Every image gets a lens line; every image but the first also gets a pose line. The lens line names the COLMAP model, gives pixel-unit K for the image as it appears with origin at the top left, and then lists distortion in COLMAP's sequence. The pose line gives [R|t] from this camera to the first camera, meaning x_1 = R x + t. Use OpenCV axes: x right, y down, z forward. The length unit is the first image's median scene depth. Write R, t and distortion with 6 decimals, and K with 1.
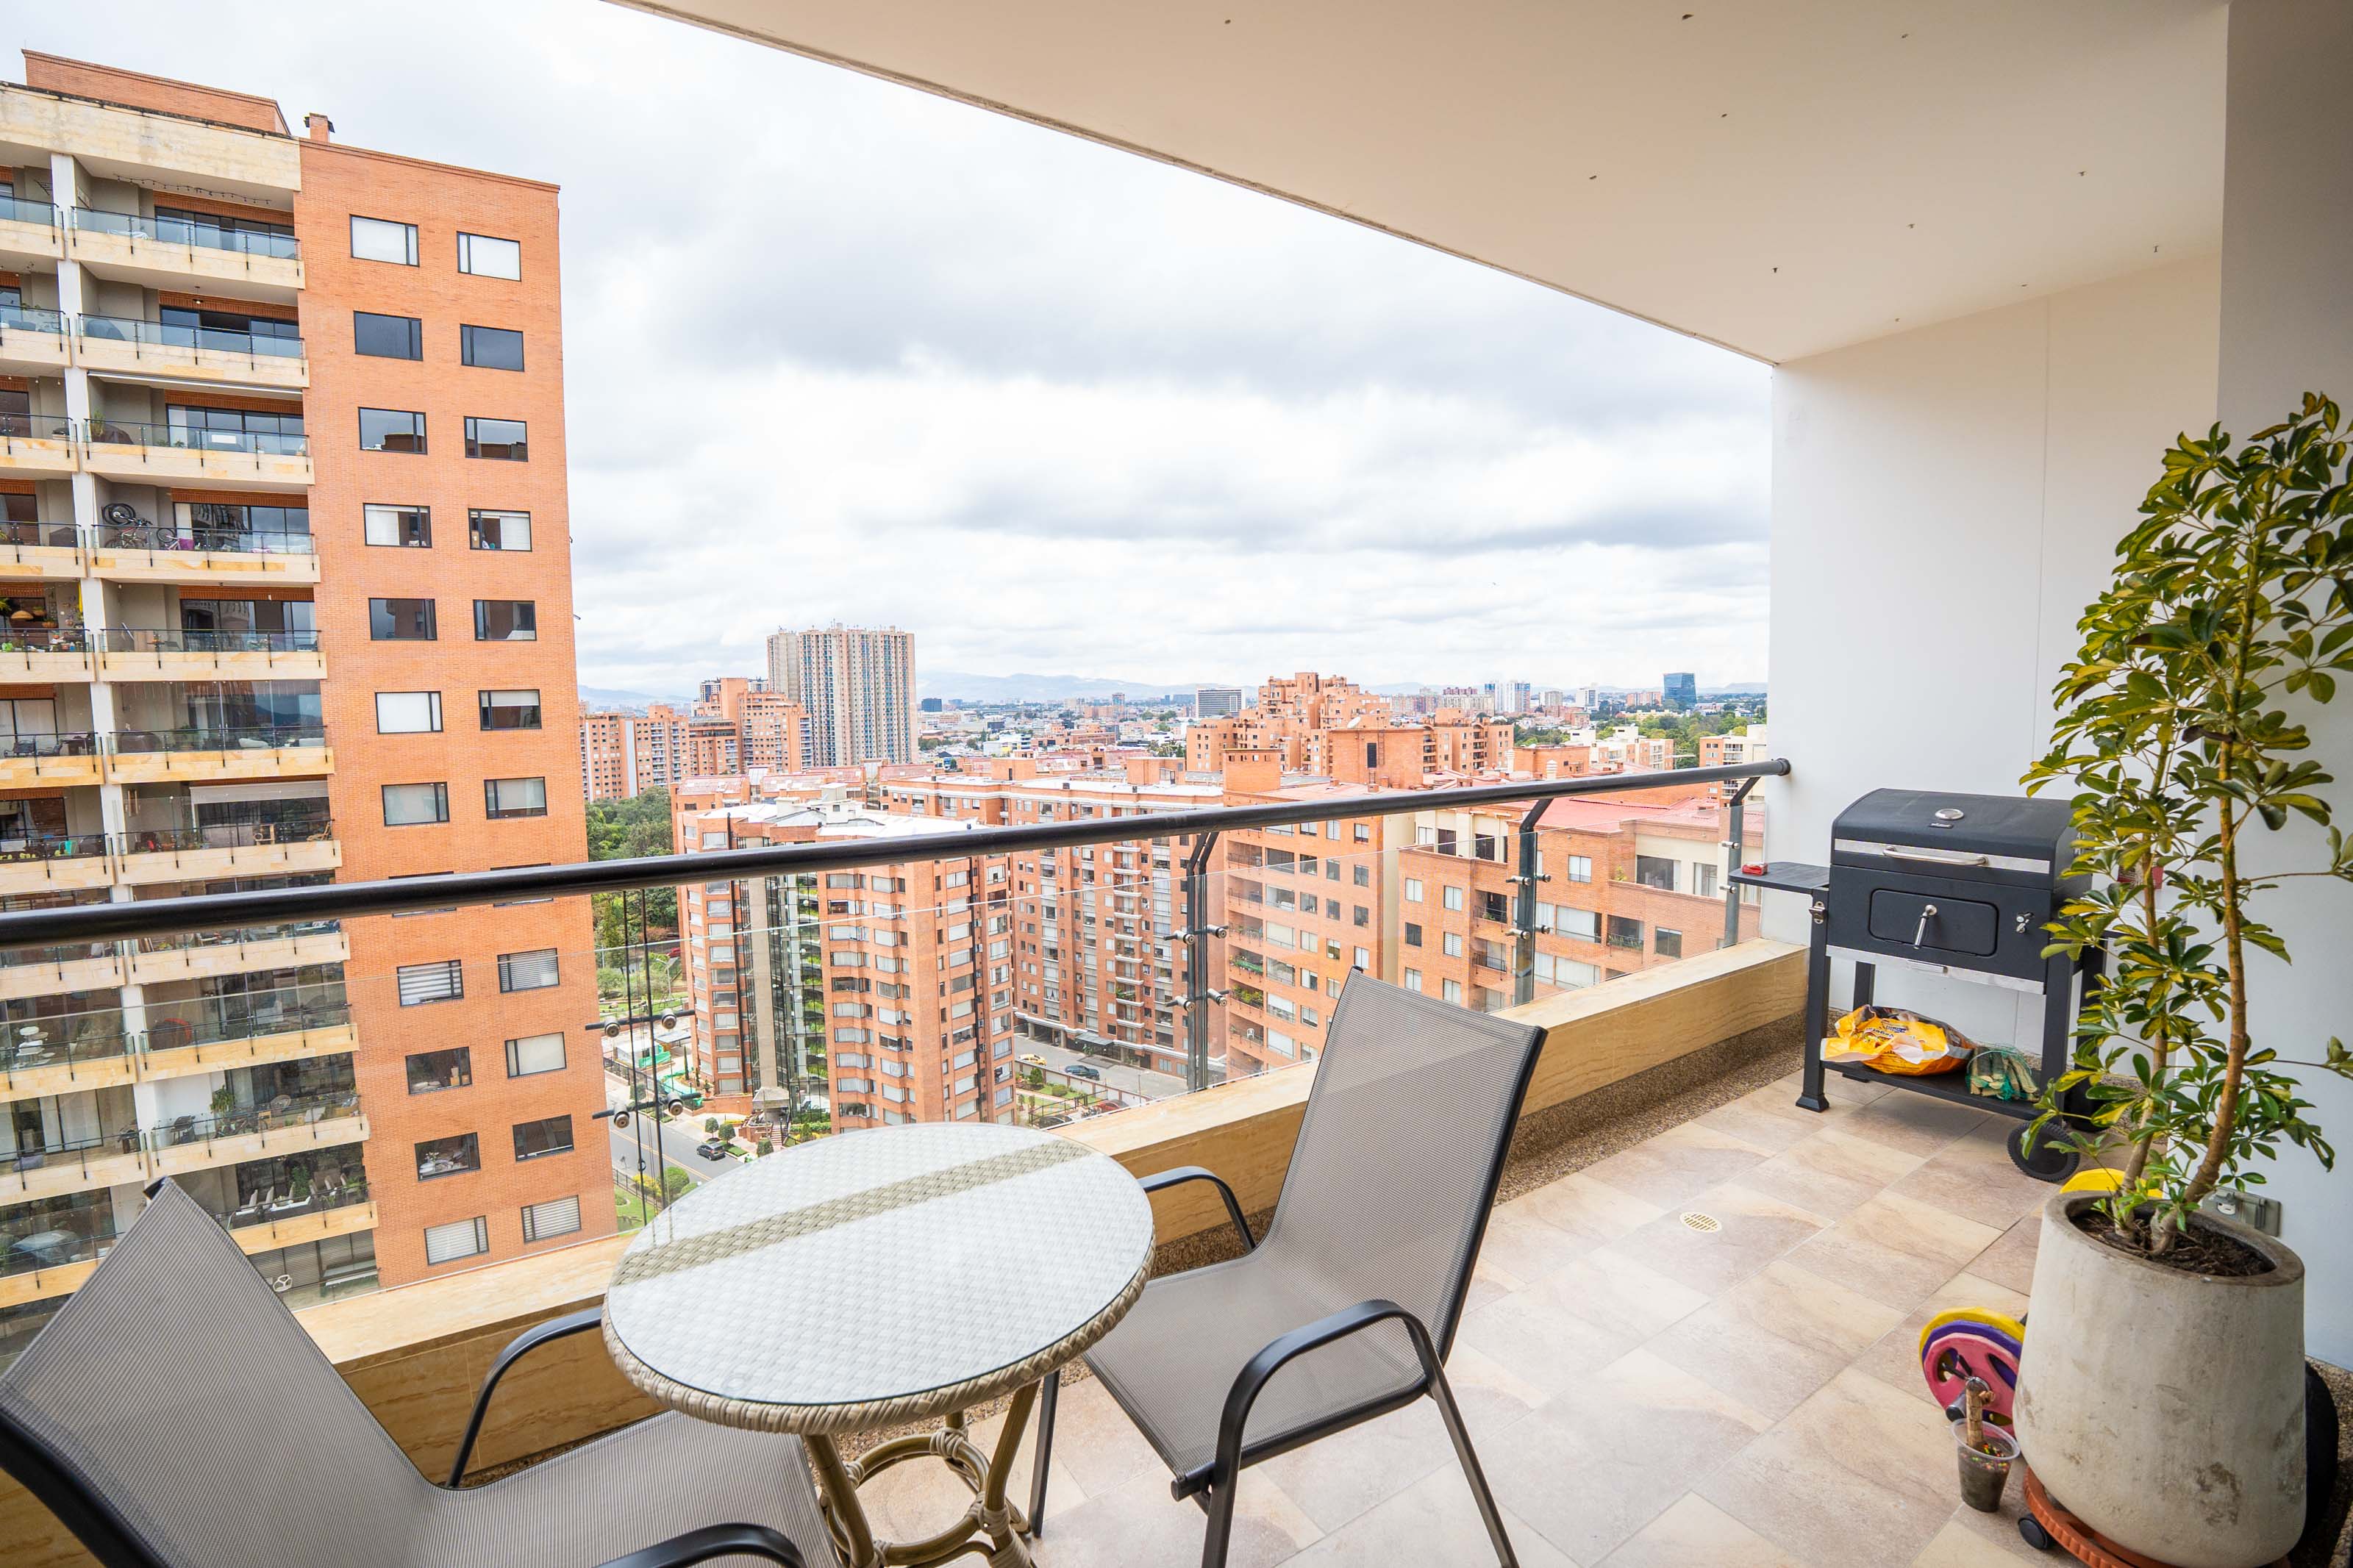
lens RADIAL K [[1020.7, 0, 1170.0], [0, 1020.7, 775.7], [0, 0, 1]] dist [-0.071822, 0.014880]
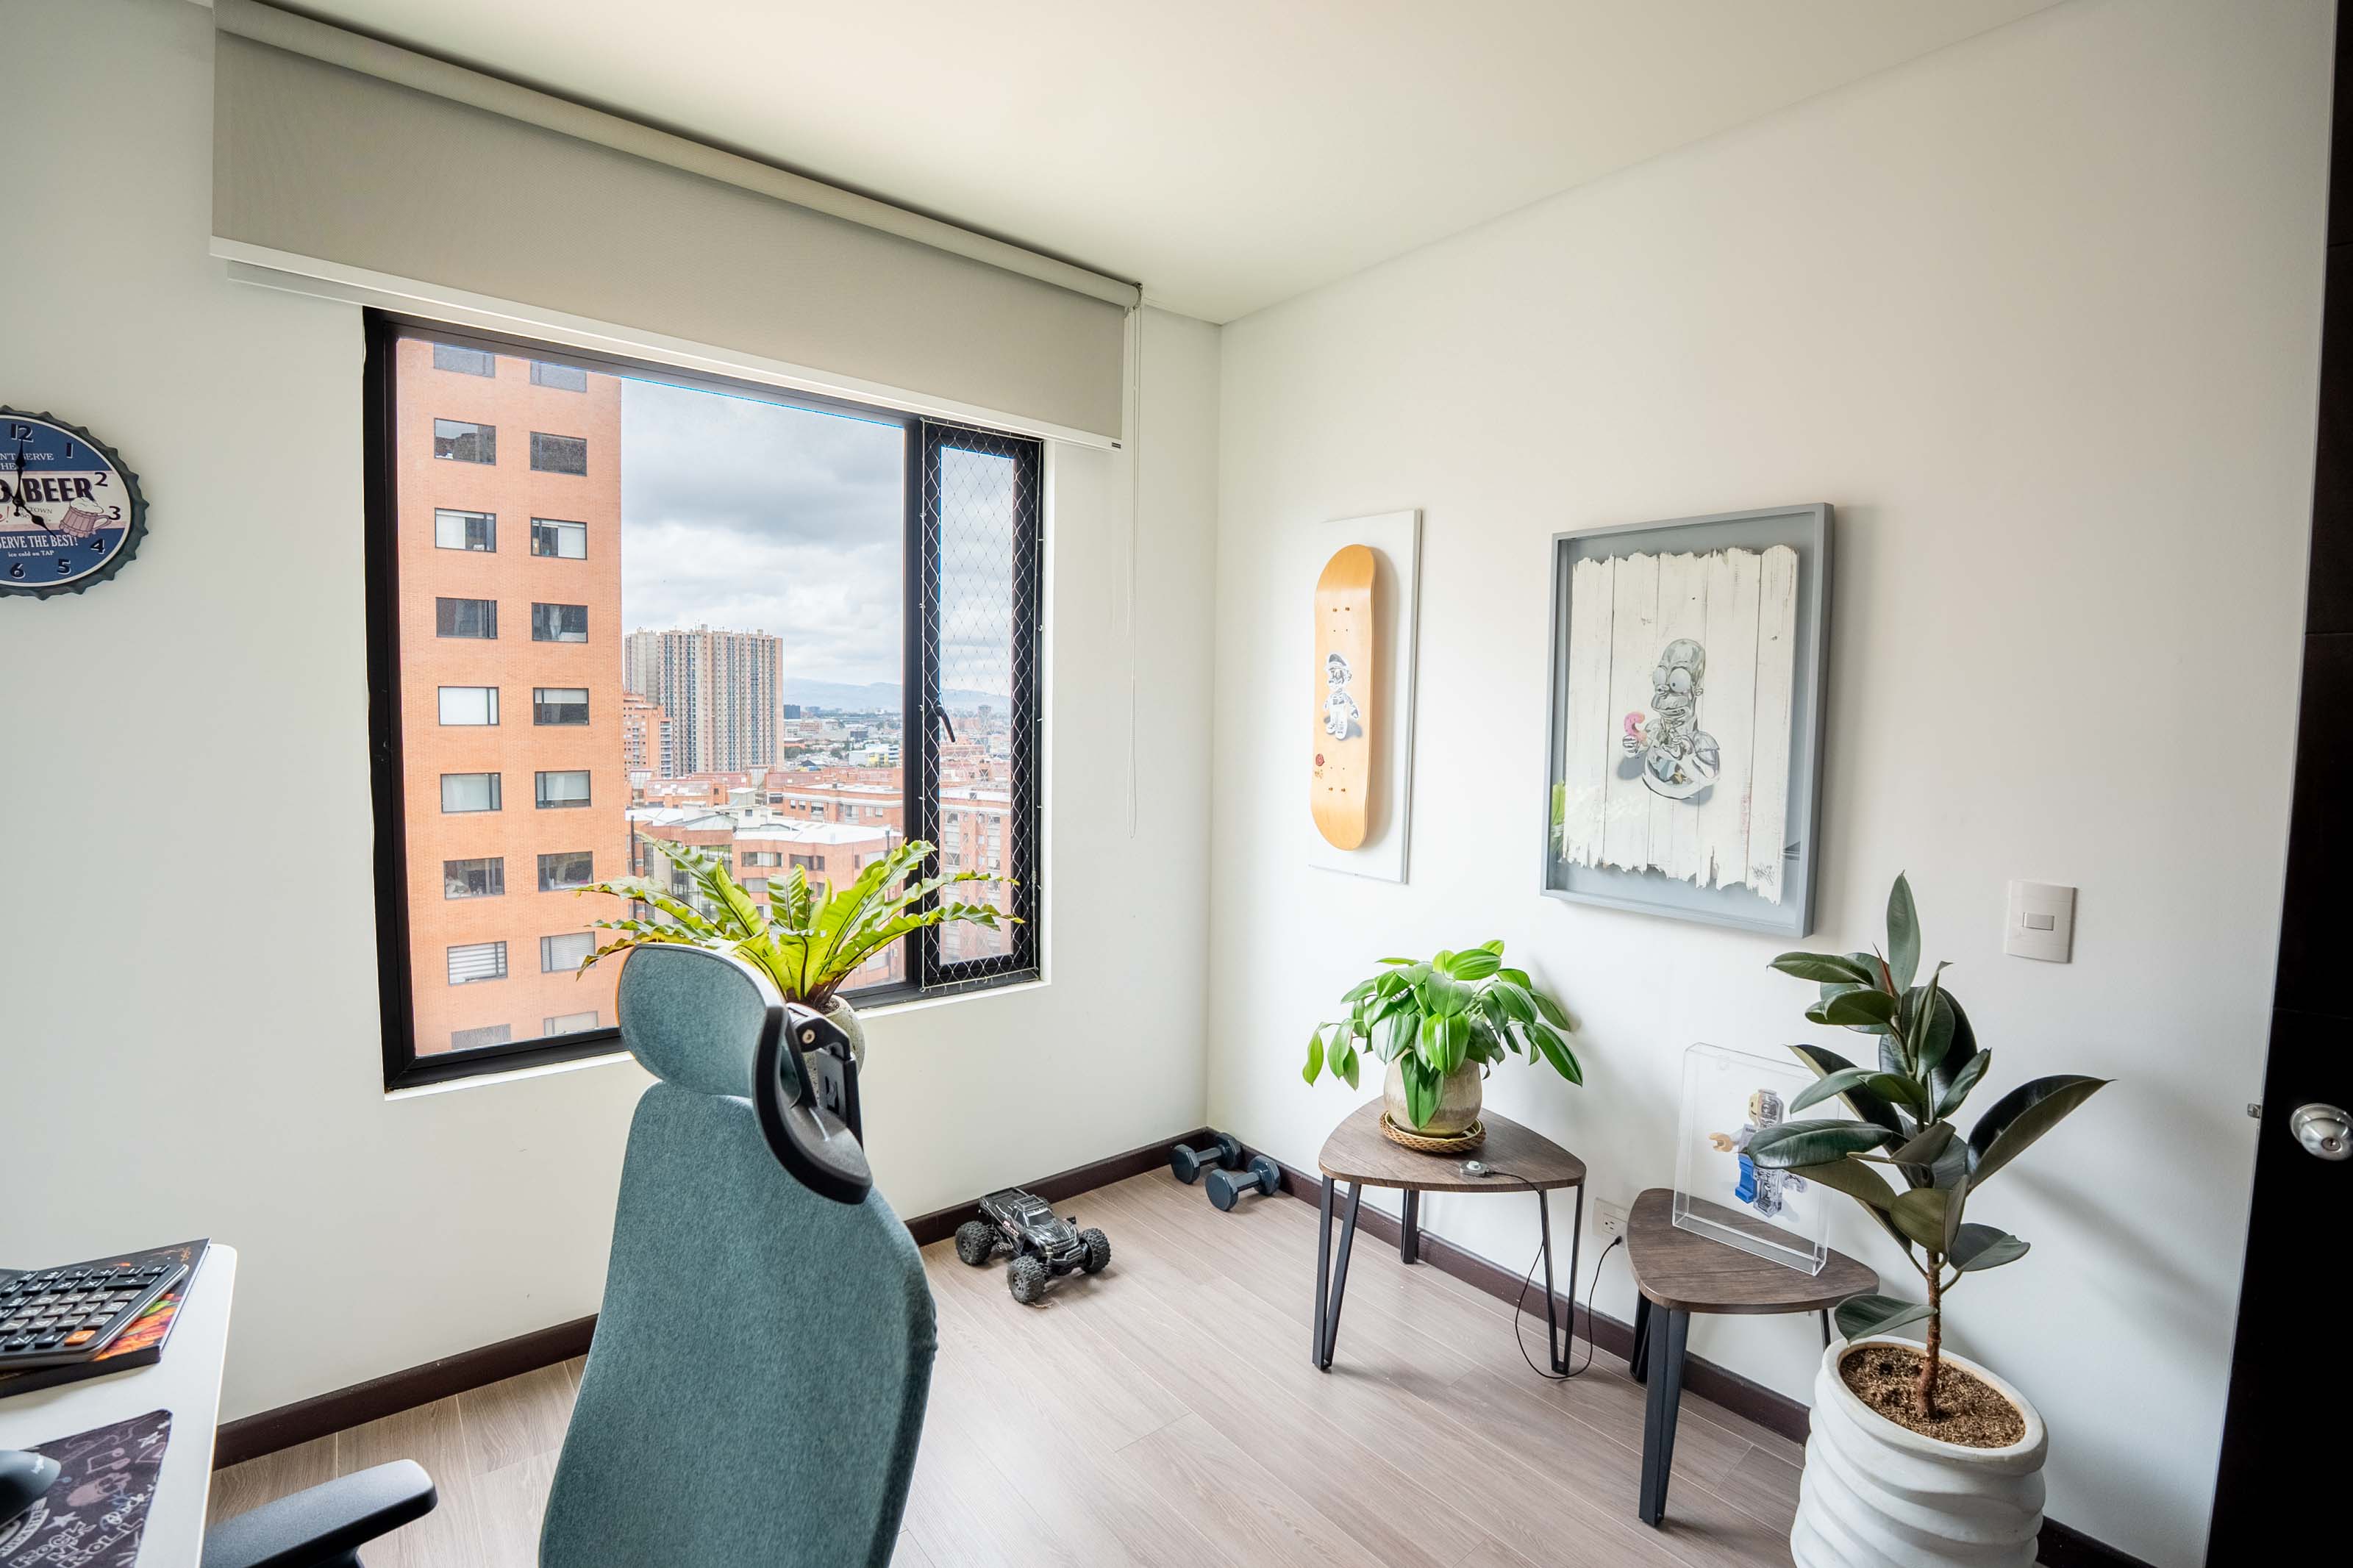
lens RADIAL K [[1026.9, 0, 1176.2], [0, 1026.9, 775.2], [0, 0, 1]] dist [-0.073958, 0.015094]
pose [[0.990695, 0.022150, 0.134285, -0.151509], [-0.019986, 0.999648, -0.017444, 0.012954], [-0.134624, 0.014598, 0.990789, -0.154324]]
